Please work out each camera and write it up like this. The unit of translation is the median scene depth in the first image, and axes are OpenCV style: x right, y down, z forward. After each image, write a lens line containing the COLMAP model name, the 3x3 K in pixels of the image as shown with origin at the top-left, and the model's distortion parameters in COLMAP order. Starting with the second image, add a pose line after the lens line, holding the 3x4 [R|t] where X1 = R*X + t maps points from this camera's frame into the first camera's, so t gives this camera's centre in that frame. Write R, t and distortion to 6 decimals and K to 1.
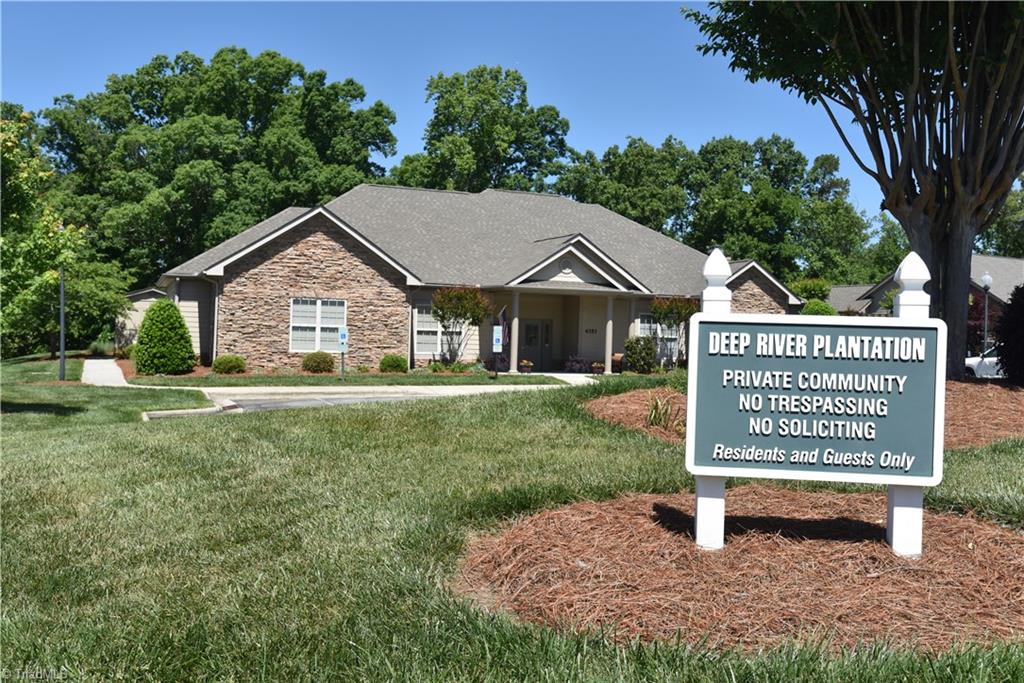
lens RADIAL K [[1032.4, 0, 512.0], [0, 1032.4, 341.5], [0, 0, 1]] dist [0.055619, 0.014289]
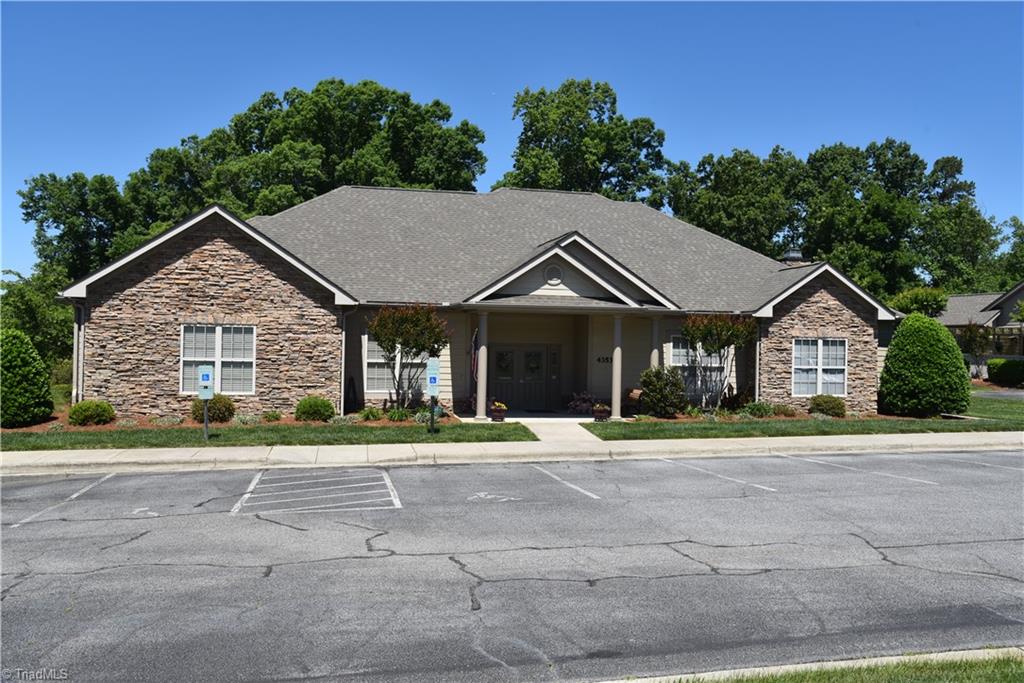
lens RADIAL K [[873.7, 0, 512.0], [0, 873.7, 341.5], [0, 0, 1]] dist [-0.043452, 0.126041]
pose [[0.983377, -0.011278, -0.181224, 0.066488], [0.009515, 0.999899, -0.010595, -0.009094], [0.181325, 0.008695, 0.983385, 0.182809]]
